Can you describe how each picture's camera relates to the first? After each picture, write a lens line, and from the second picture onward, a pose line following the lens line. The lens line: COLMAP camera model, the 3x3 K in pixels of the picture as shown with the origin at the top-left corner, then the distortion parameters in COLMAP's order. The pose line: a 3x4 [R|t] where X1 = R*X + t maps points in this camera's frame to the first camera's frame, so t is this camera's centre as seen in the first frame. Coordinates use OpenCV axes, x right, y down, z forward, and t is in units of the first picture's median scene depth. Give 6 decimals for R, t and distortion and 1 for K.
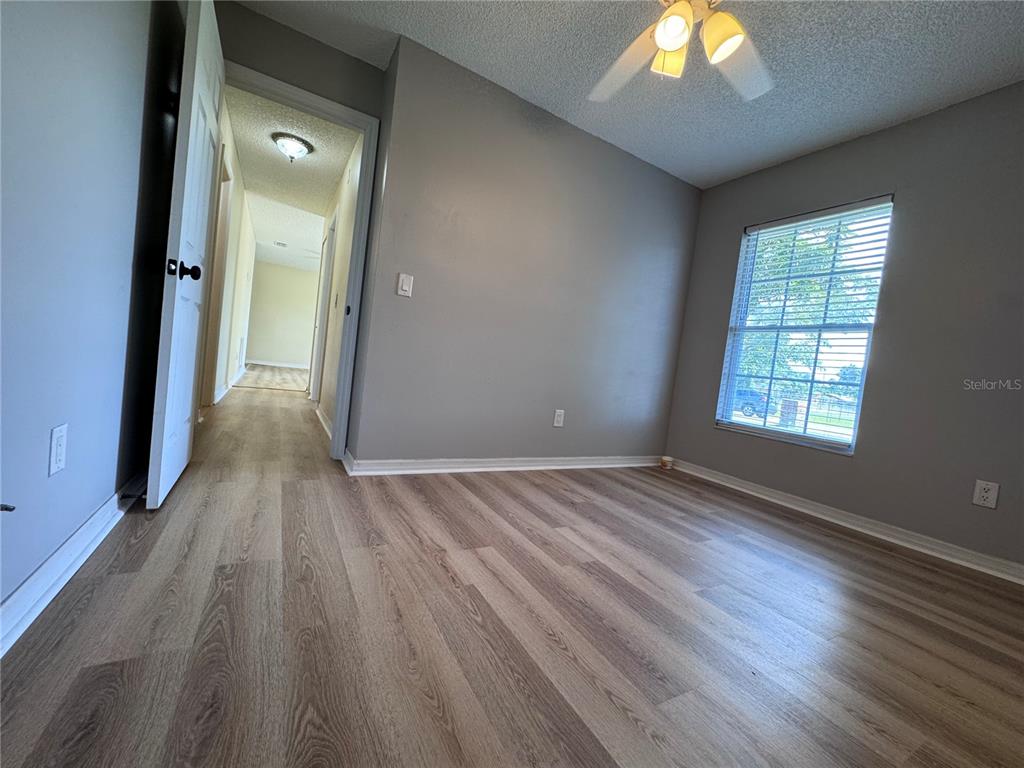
lens RADIAL K [[407.4, 0, 508.8], [0, 407.4, 389.9], [0, 0, 1]] dist [-0.002406, 0.000547]
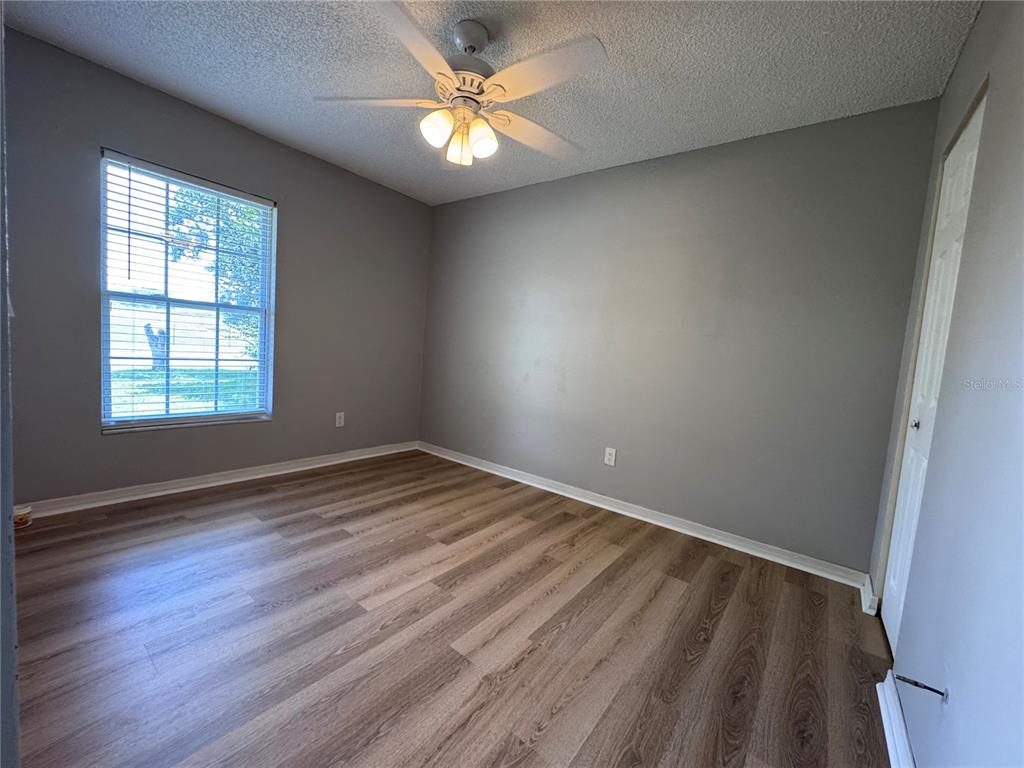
lens RADIAL K [[407.4, 0, 513.9], [0, 407.4, 384.1], [0, 0, 1]] dist [-0.002406, 0.000547]
pose [[-0.373094, -0.224526, 0.900216, -0.824920], [-0.063615, 0.974184, 0.216609, -0.412041], [-0.925610, 0.023548, -0.377745, 1.258238]]
